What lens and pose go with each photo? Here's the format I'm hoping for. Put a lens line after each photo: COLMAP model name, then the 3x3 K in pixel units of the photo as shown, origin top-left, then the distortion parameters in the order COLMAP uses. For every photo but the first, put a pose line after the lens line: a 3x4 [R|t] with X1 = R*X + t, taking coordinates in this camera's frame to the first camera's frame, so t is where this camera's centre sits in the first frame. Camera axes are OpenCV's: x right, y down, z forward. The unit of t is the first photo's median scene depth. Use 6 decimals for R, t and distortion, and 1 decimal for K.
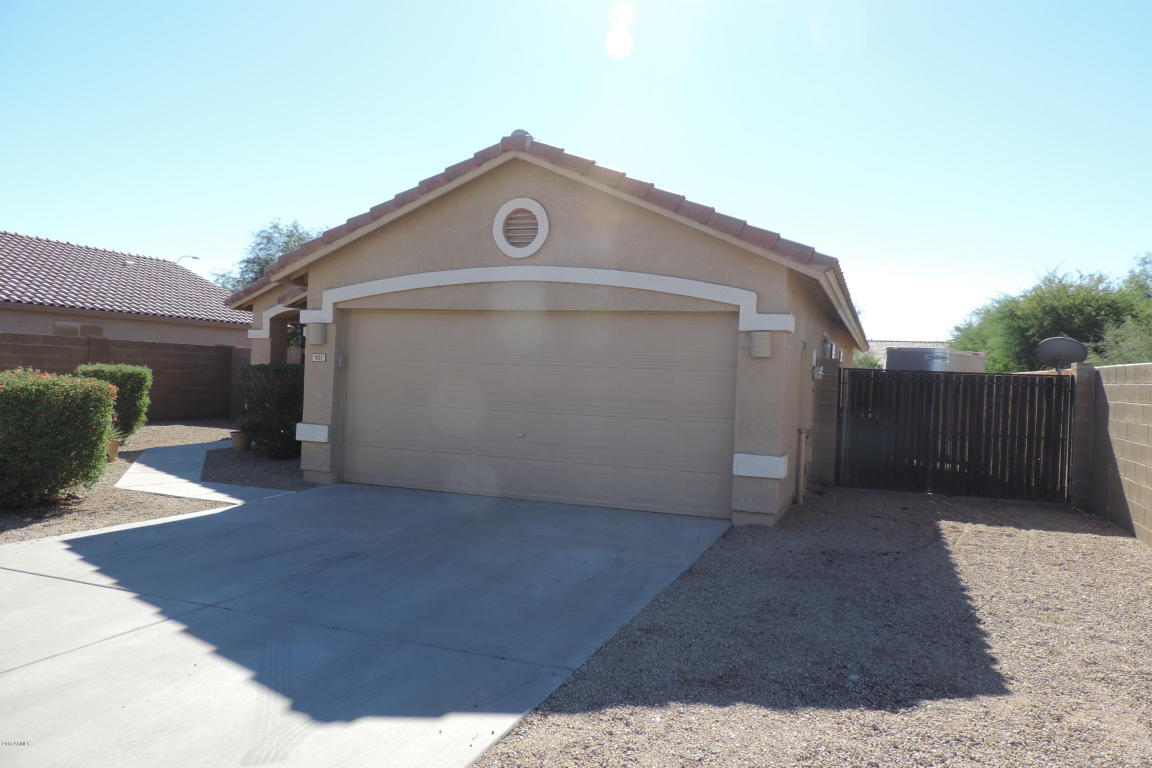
lens RADIAL K [[818.4, 0, 574.5], [0, 818.4, 375.8], [0, 0, 1]] dist [-0.013474, -0.001048]
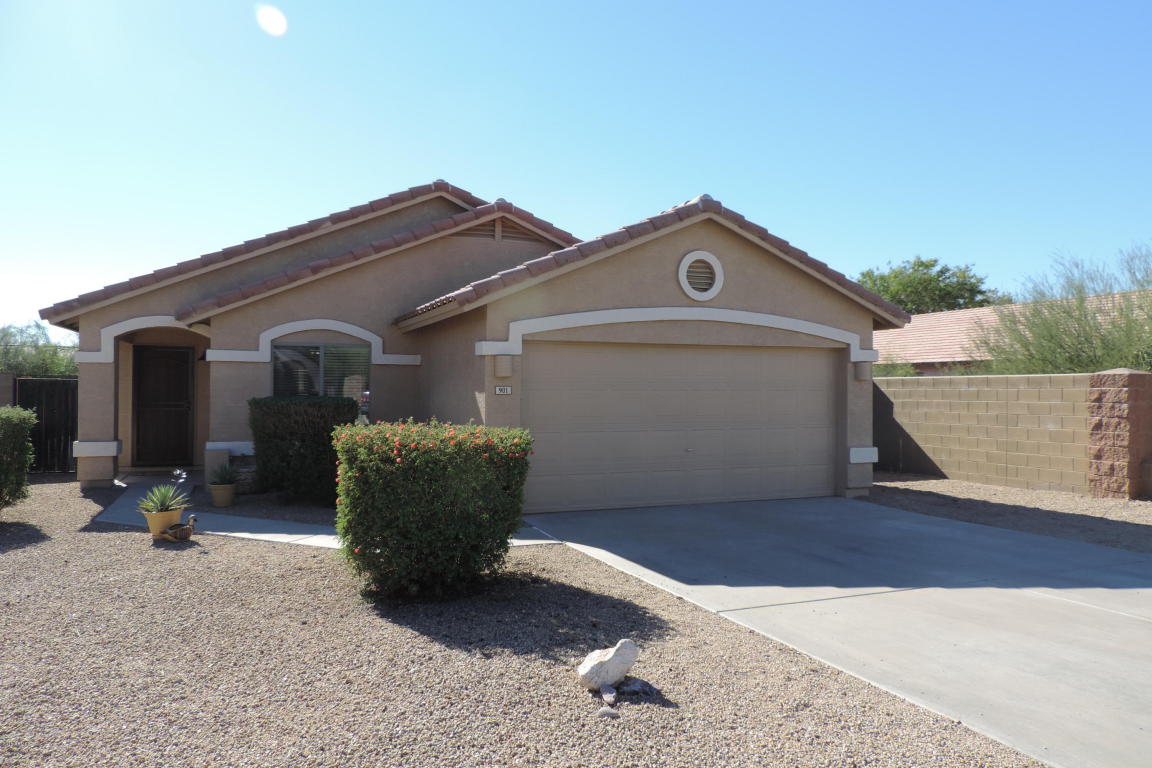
lens RADIAL K [[818.4, 0, 575.0], [0, 818.4, 384.2], [0, 0, 1]] dist [-0.013474, -0.001048]
pose [[0.737044, -0.030440, 0.675159, -0.957568], [0.026559, 0.999518, 0.016070, -0.044539], [-0.675323, 0.006087, 0.737497, 0.235579]]
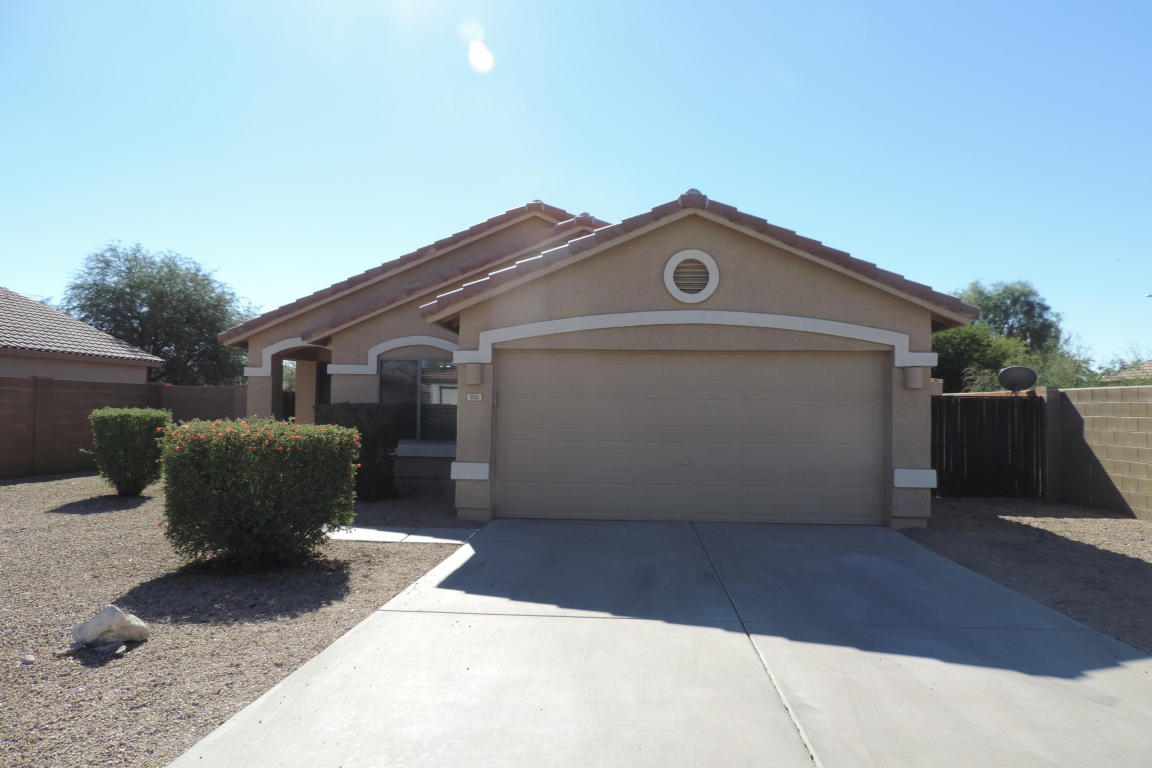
lens RADIAL K [[818.4, 0, 575.8], [0, 818.4, 383.7], [0, 0, 1]] dist [-0.013474, -0.001048]
pose [[0.958655, -0.019127, 0.283928, -0.507343], [0.025532, 0.999496, -0.018875, -0.016875], [-0.283424, 0.025344, 0.958660, -0.015948]]
